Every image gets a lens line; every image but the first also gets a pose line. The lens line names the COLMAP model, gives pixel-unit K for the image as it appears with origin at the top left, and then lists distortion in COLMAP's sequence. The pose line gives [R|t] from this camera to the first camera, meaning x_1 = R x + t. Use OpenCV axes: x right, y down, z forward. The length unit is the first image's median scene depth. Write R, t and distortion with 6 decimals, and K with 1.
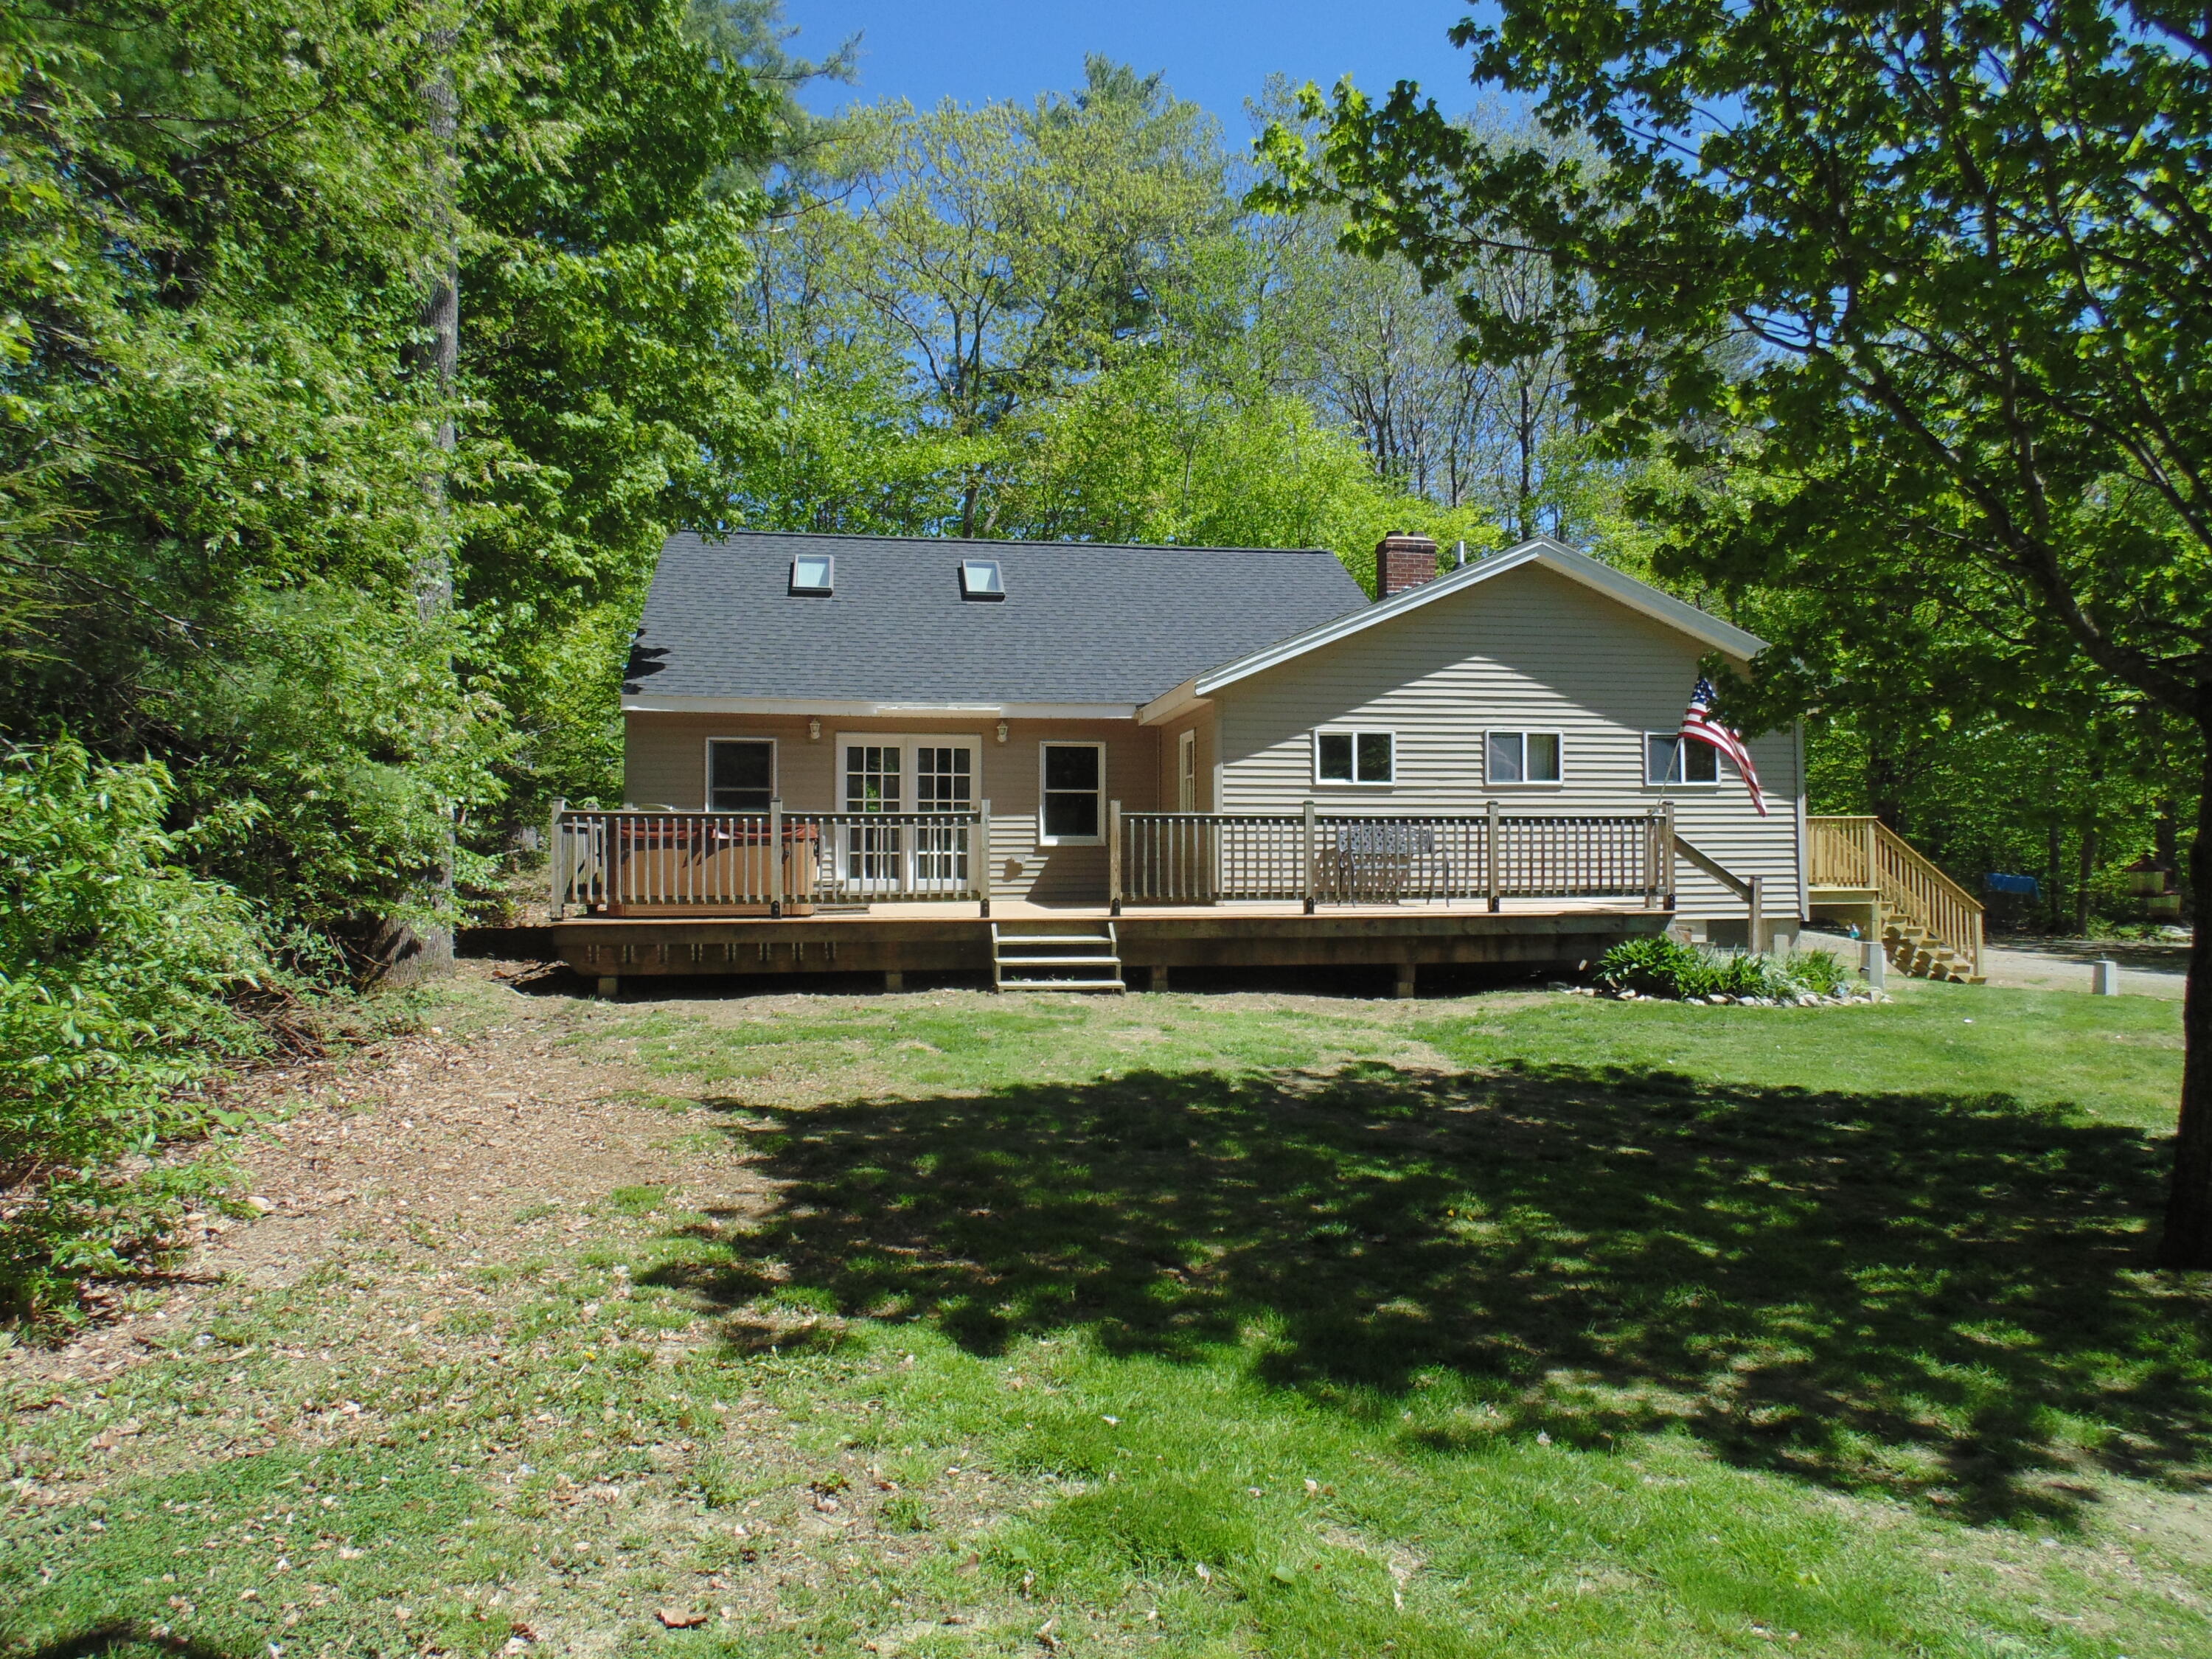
lens RADIAL K [[1463.6, 0, 1115.7], [0, 1463.6, 831.7], [0, 0, 1]] dist [-0.001391, 0.002420]
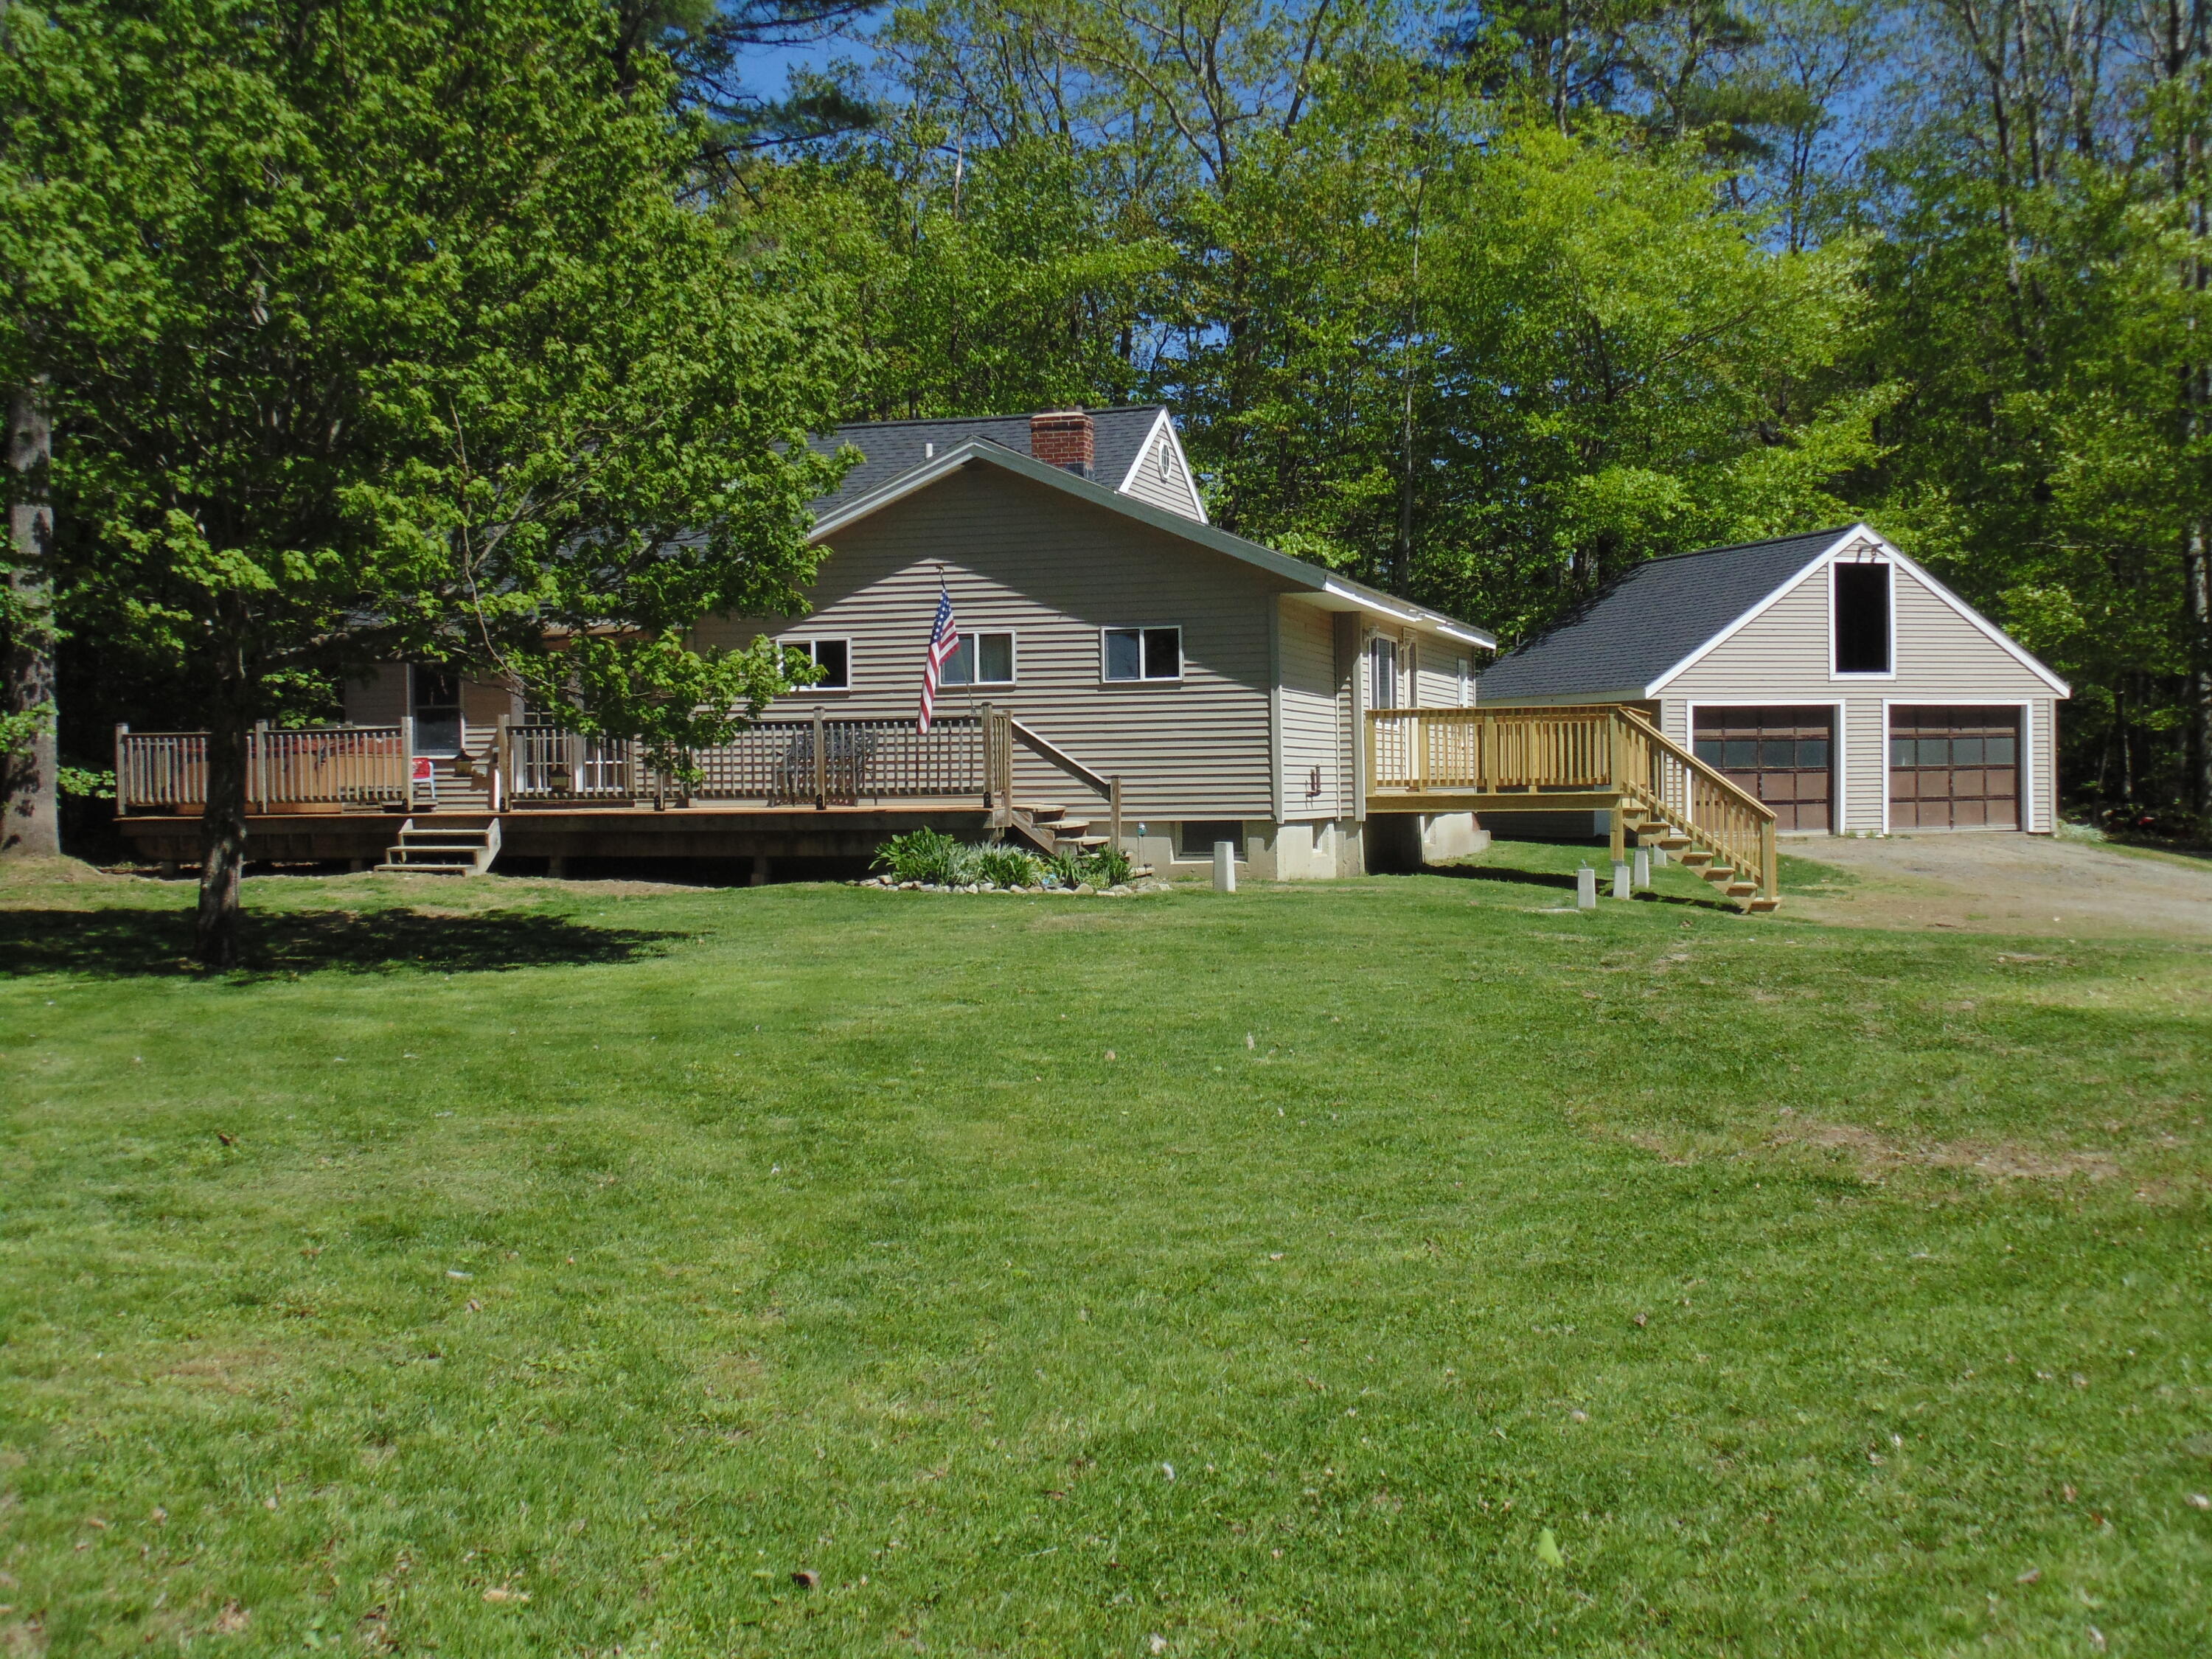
lens RADIAL K [[2586.9, 0, 1096.8], [0, 2586.9, 841.3], [0, 0, 1]] dist [-0.040368, 0.000000]
pose [[0.885567, 0.002152, -0.464507, 1.175968], [0.016860, 0.999181, 0.036773, 0.010524], [0.464206, -0.040396, 0.884806, -0.529629]]
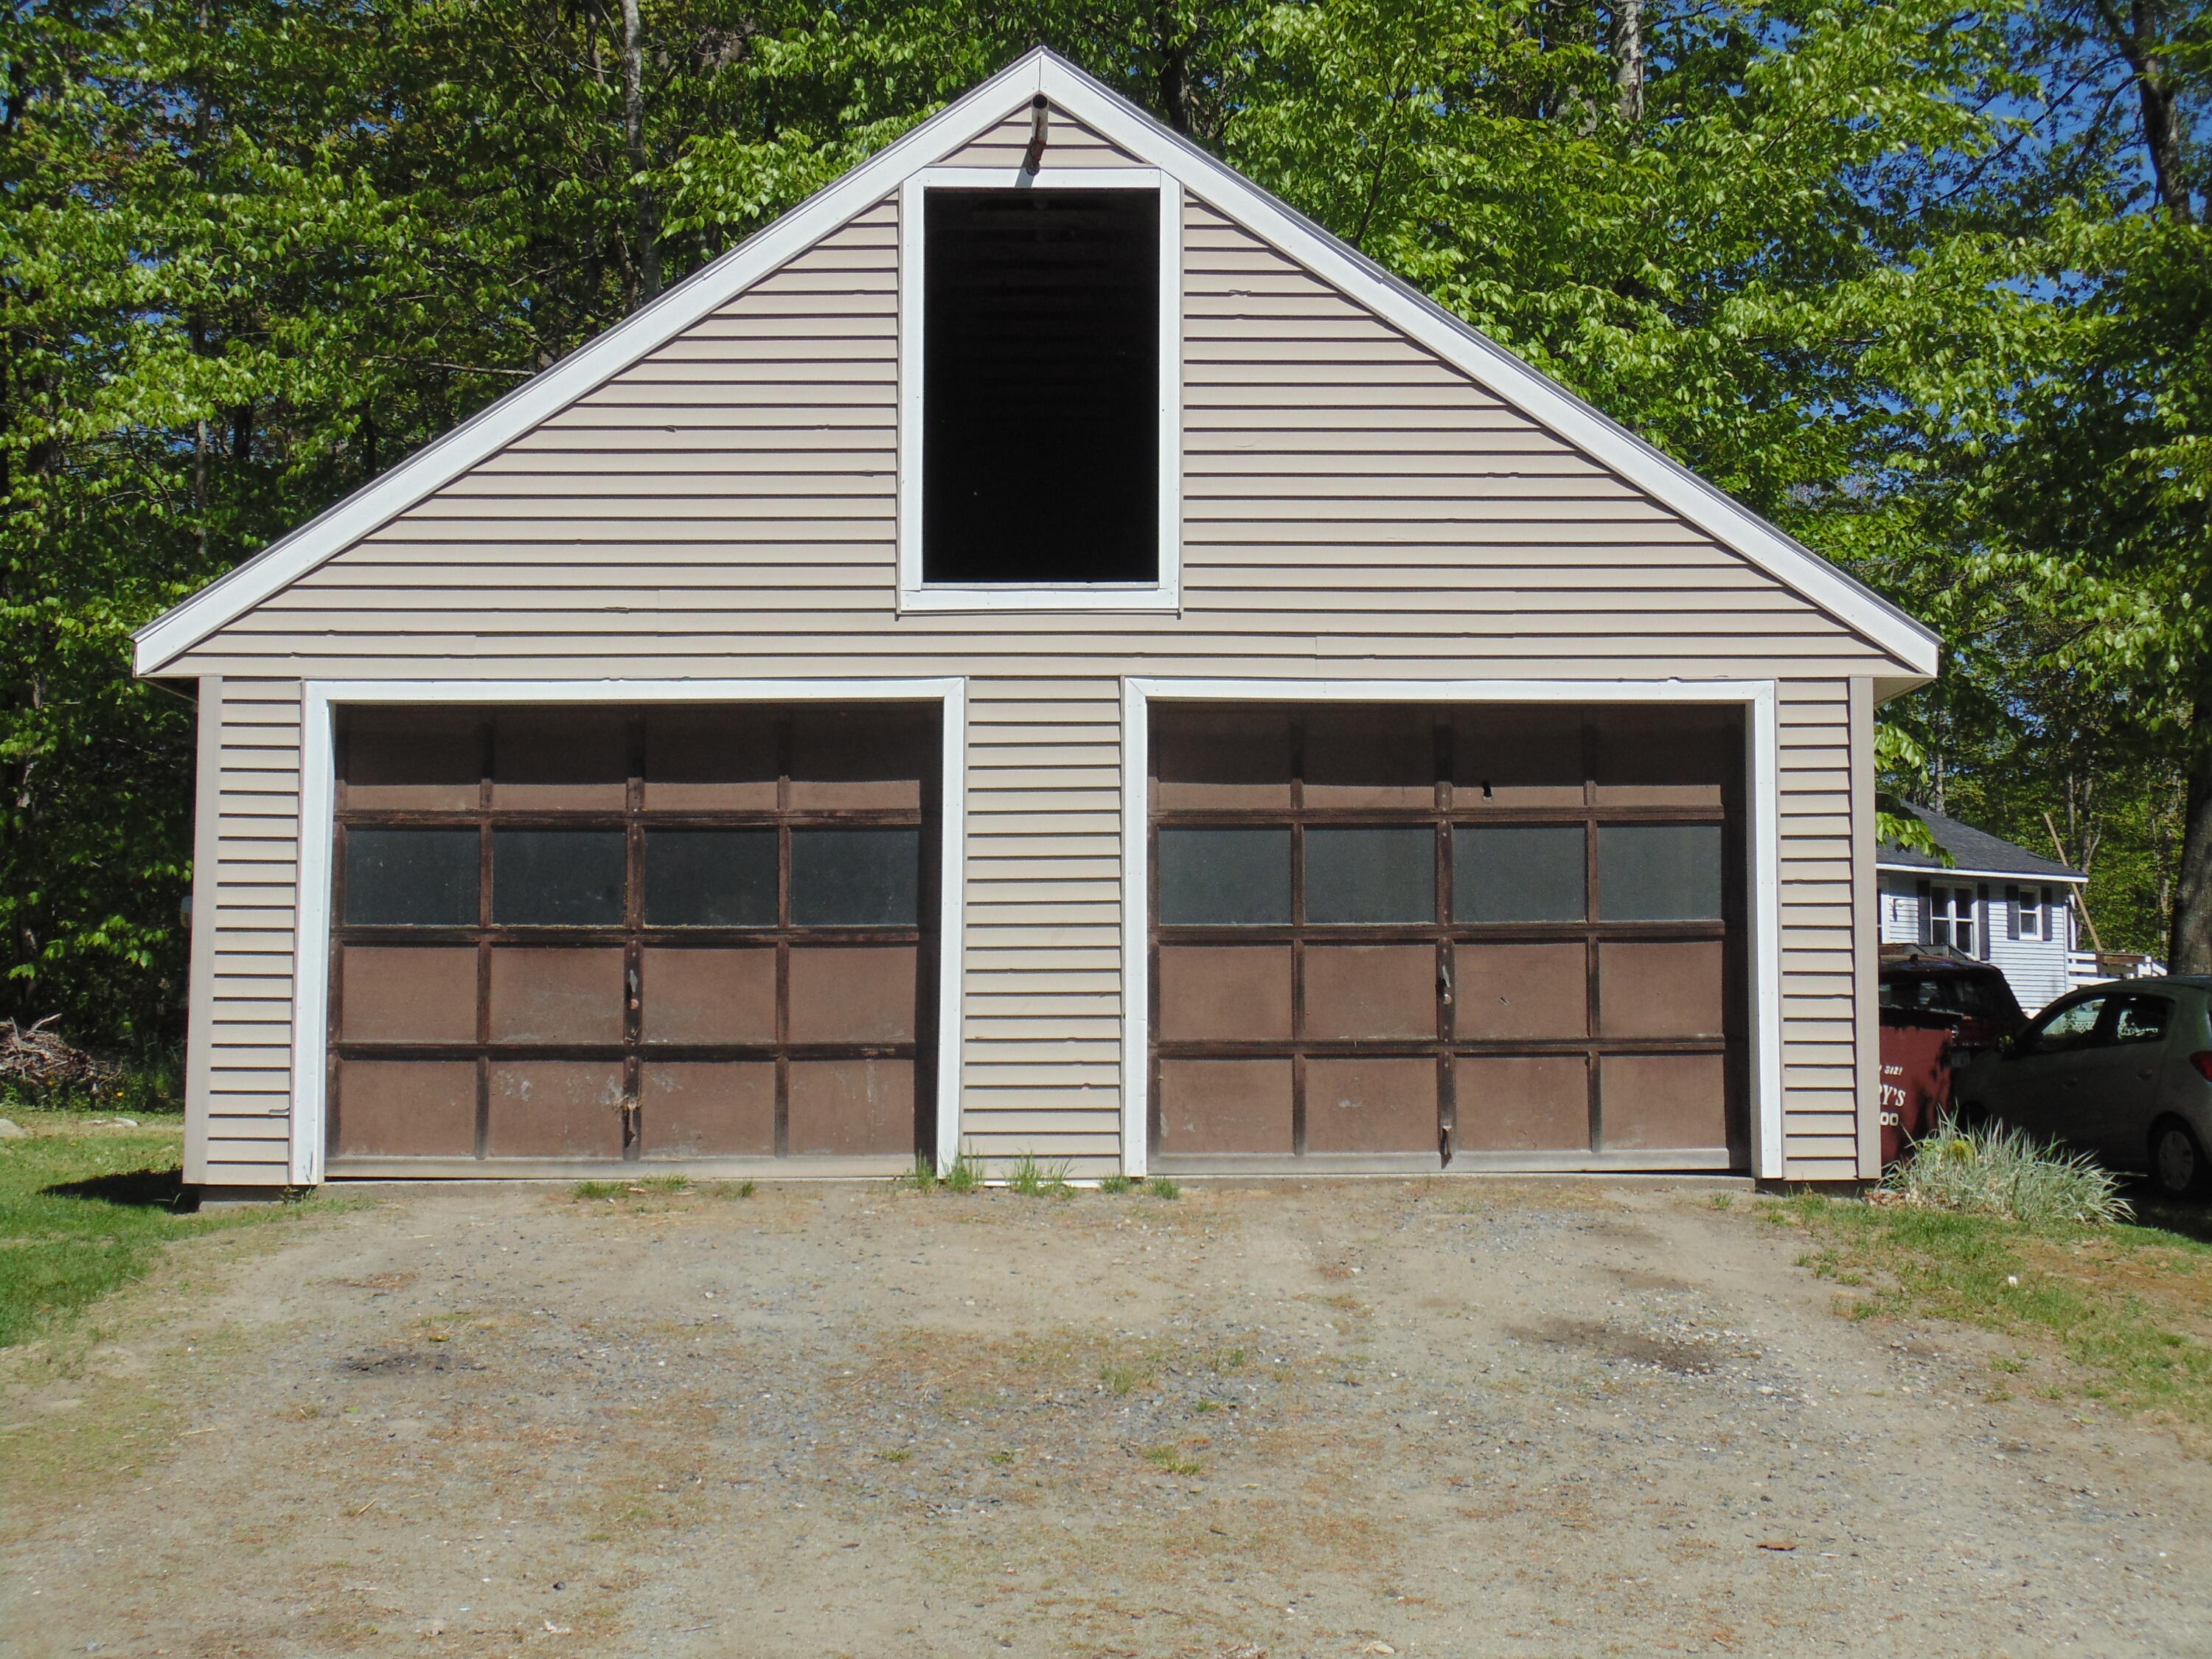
lens RADIAL K [[3366.8, 0, 1110.7], [0, 3366.8, 819.6], [0, 0, 1]] dist [-0.014822, 0.000000]
pose [[0.718970, -0.039171, -0.693937, 1.304765], [0.009622, 0.998876, -0.046415, 0.056349], [0.694975, 0.026694, 0.718538, 1.412235]]
